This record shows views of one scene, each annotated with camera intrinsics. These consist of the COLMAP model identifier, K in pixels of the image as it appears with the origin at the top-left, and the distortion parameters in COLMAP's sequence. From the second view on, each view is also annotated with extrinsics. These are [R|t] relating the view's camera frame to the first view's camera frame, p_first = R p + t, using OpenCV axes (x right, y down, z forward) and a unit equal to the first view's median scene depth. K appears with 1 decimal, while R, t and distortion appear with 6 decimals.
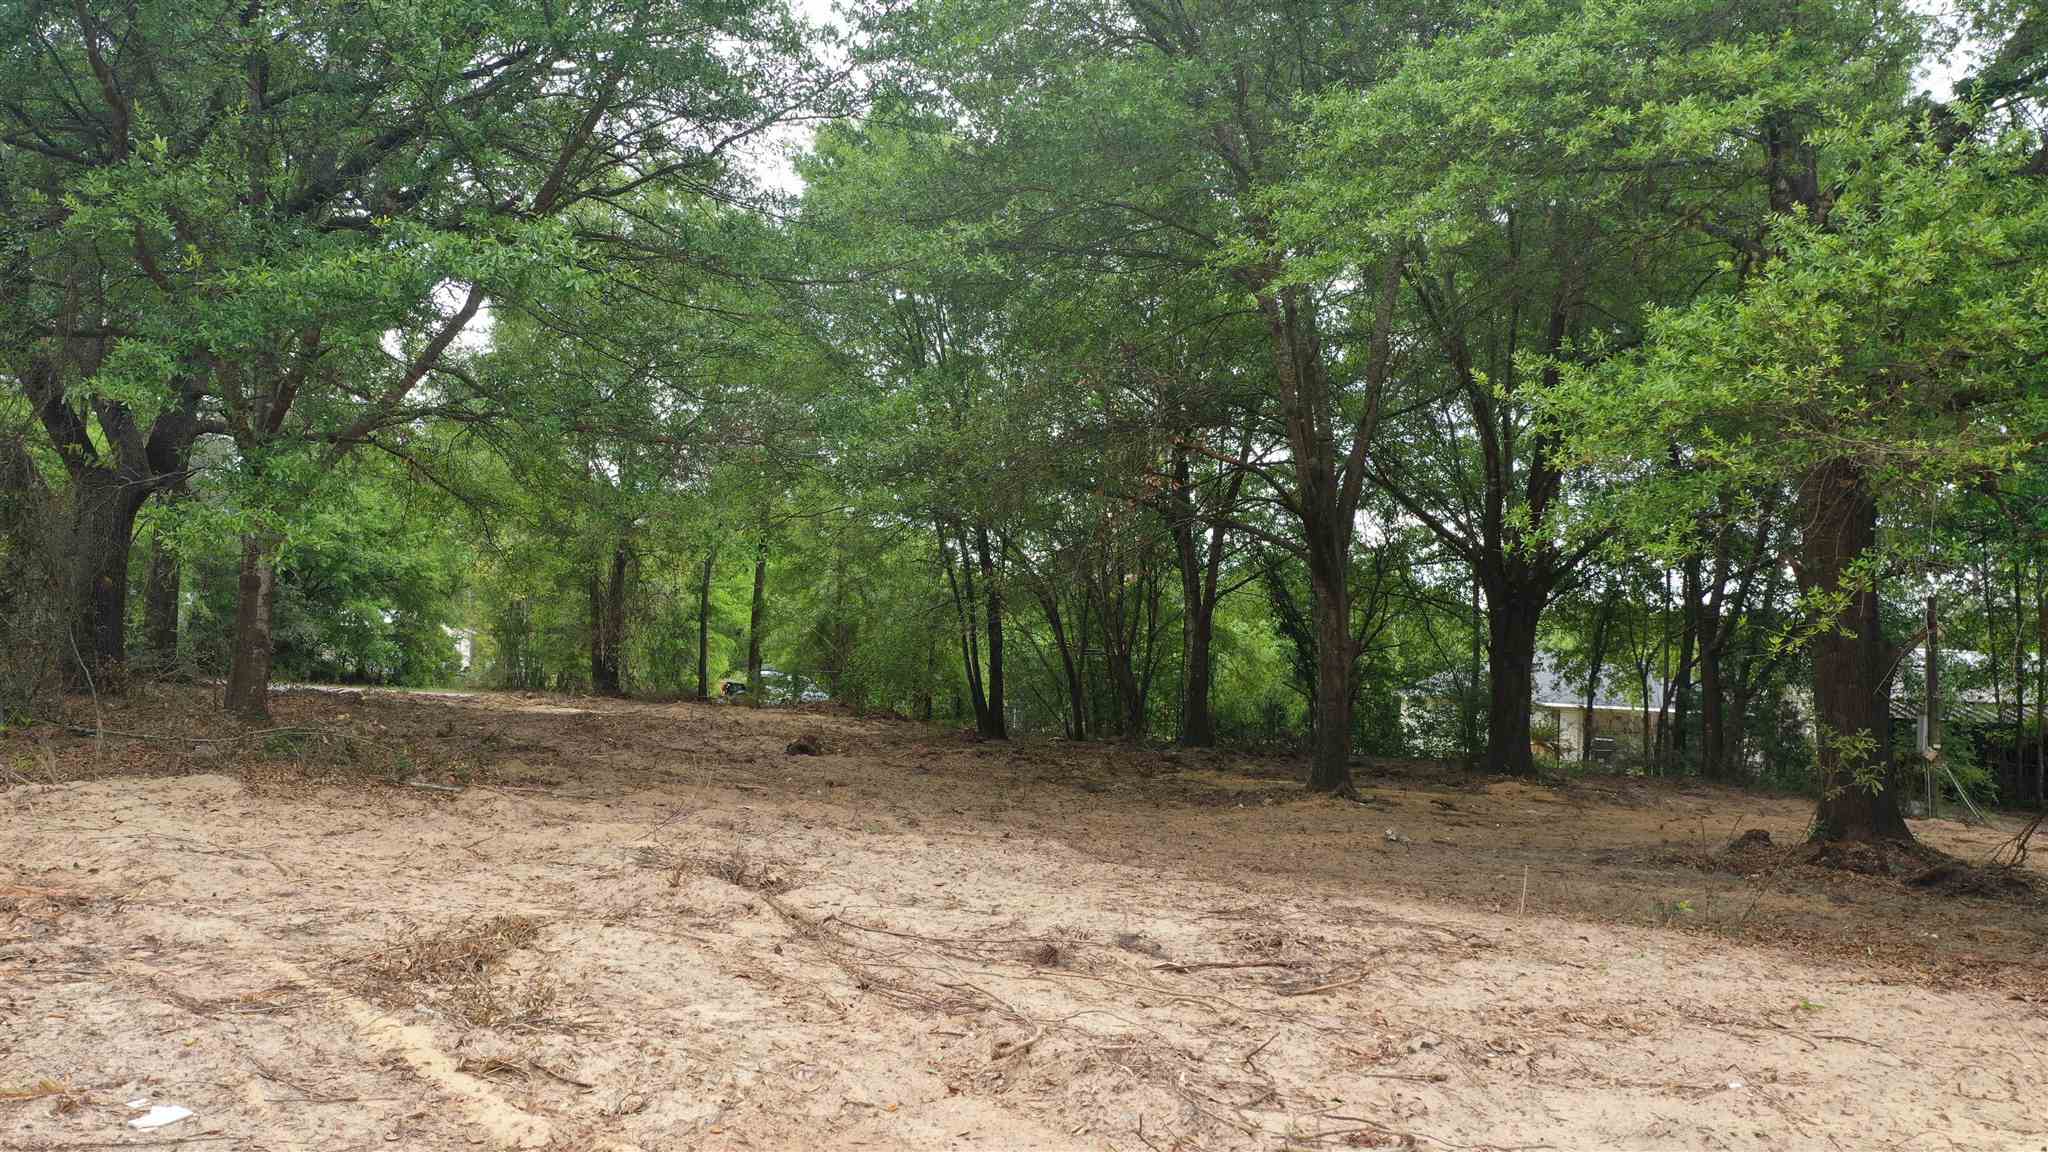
lens RADIAL K [[1624.3, 0, 1022.2], [0, 1624.3, 587.7], [0, 0, 1]] dist [-0.001340, 0.000665]
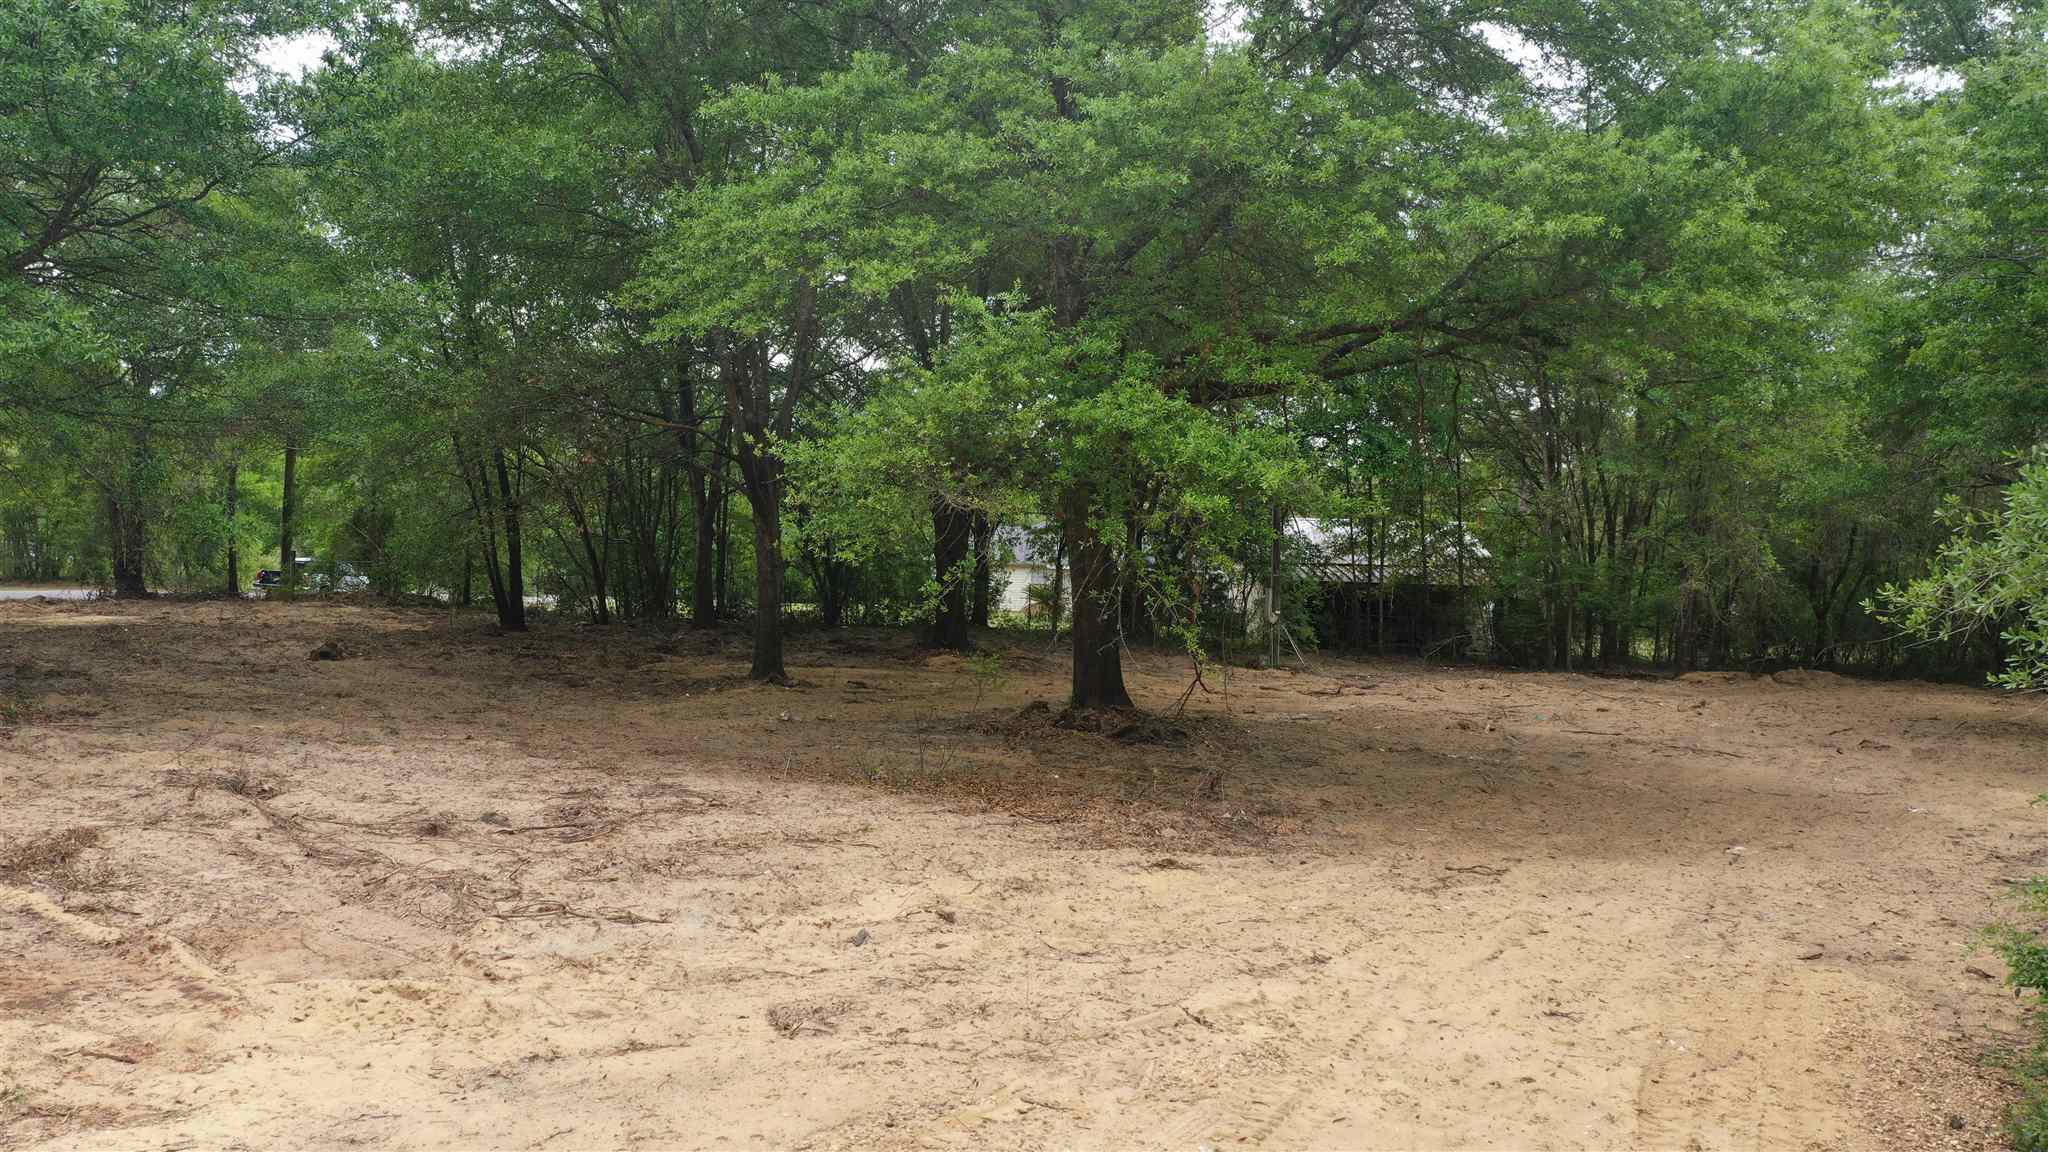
lens RADIAL K [[1624.3, 0, 1022.2], [0, 1624.3, 587.7], [0, 0, 1]] dist [-0.001340, 0.000665]
pose [[0.967915, -0.030922, 0.249367, 0.158502], [0.007711, 0.995587, 0.093523, -0.143455], [-0.251158, -0.088600, 0.963883, -0.616273]]
